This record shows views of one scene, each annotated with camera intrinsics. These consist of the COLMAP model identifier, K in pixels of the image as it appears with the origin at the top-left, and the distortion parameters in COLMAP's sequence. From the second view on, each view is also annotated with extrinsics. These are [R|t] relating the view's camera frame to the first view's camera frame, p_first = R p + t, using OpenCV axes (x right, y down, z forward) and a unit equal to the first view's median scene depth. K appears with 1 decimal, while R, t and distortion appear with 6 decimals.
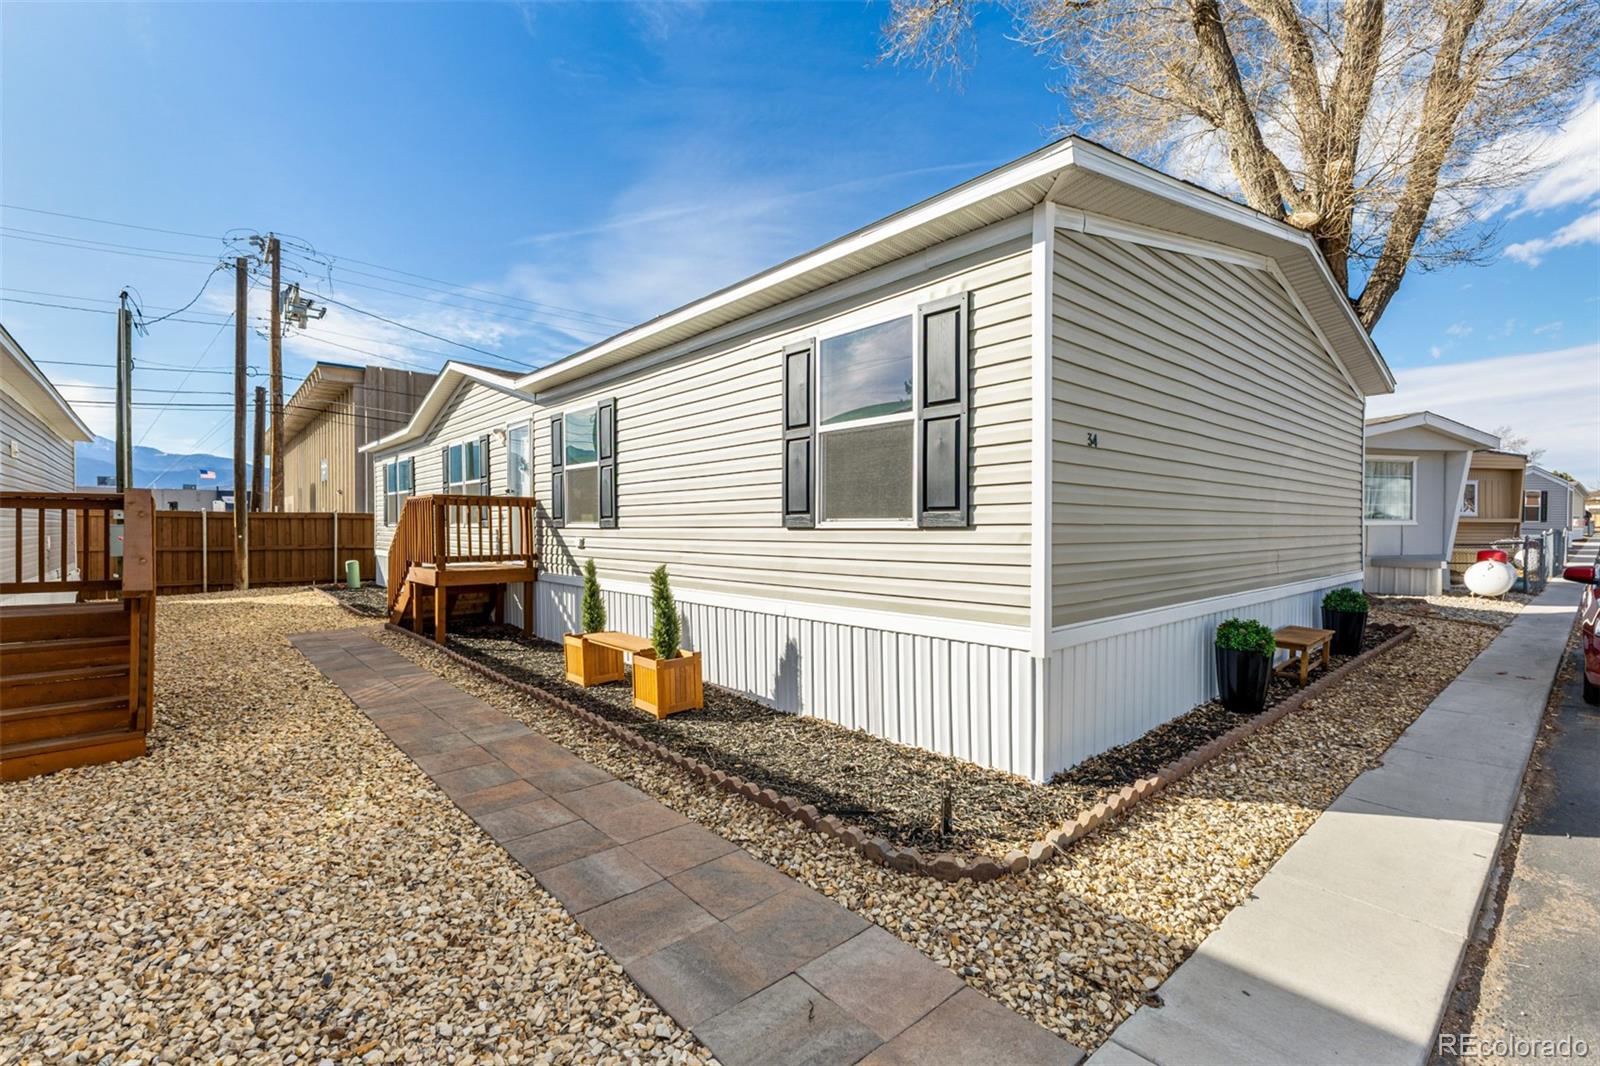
lens RADIAL K [[696.0, 0, 800.0], [0, 696.0, 533.0], [0, 0, 1]] dist [0.012851, -0.000157]
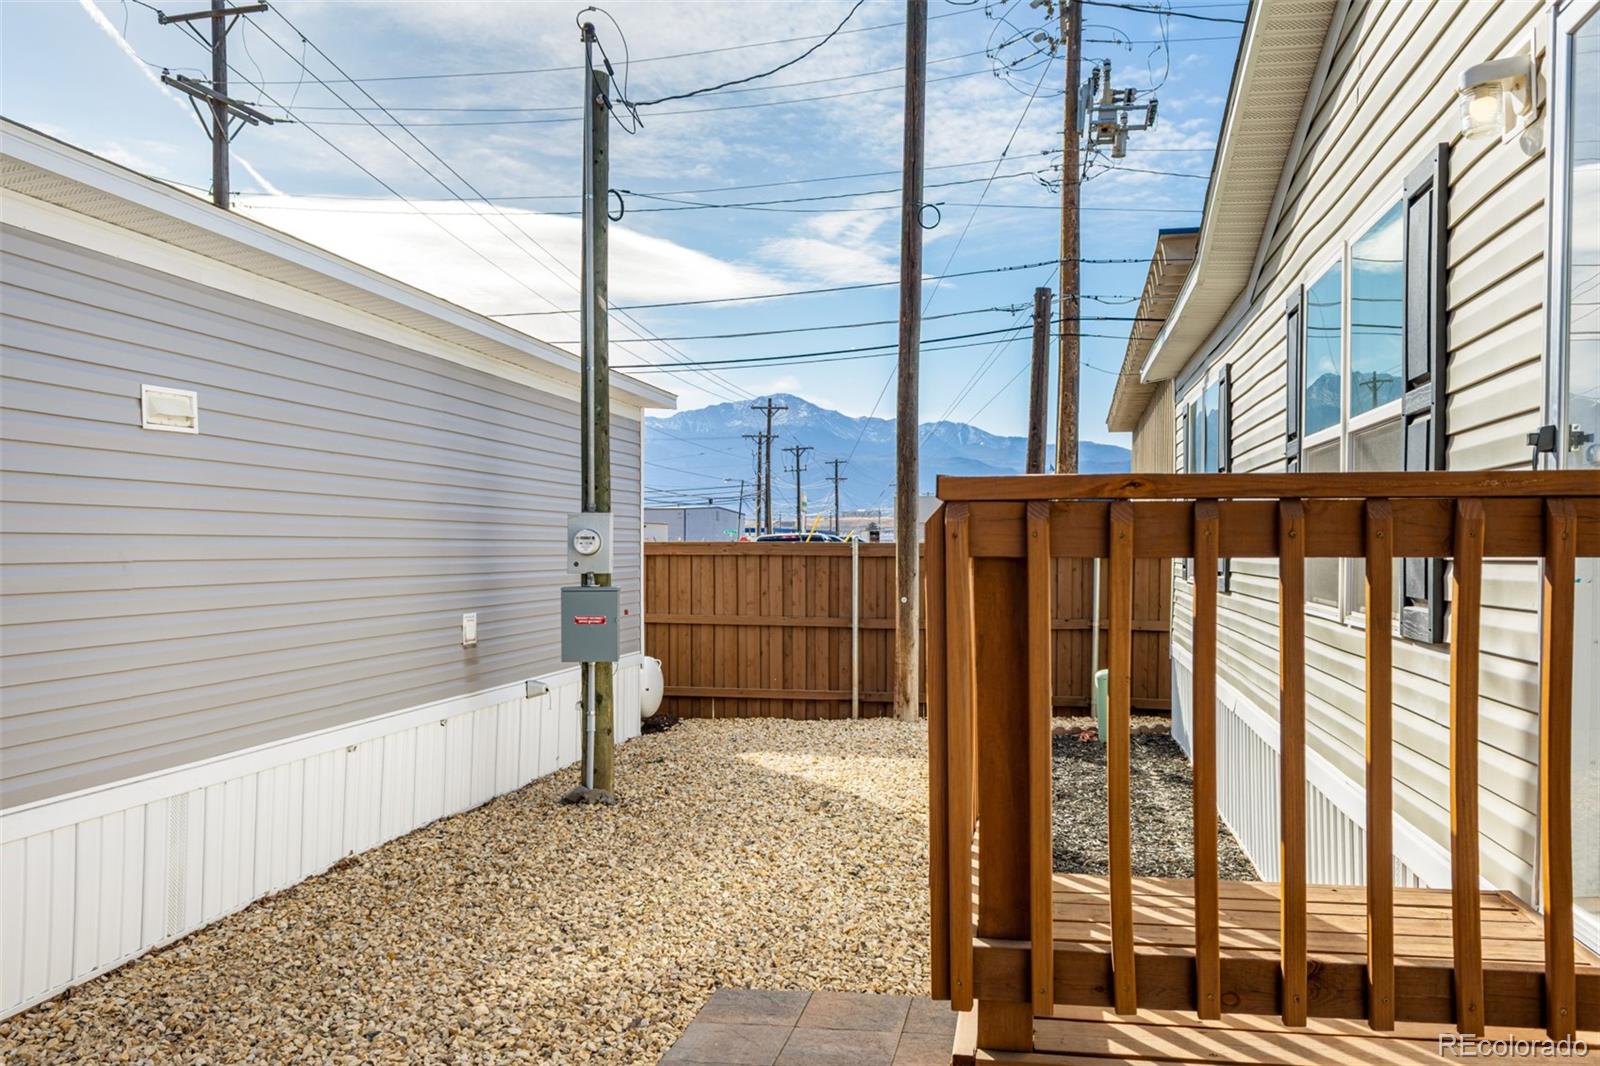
lens RADIAL K [[1333.4, 0, 802.0], [0, 1333.4, 561.8], [0, 0, 1]] dist [0.080556, -0.001489]
pose [[0.615155, 0.006449, -0.788380, -0.108360], [-0.004480, 0.999979, 0.004684, -0.013270], [0.788394, 0.000651, 0.615171, 0.262580]]
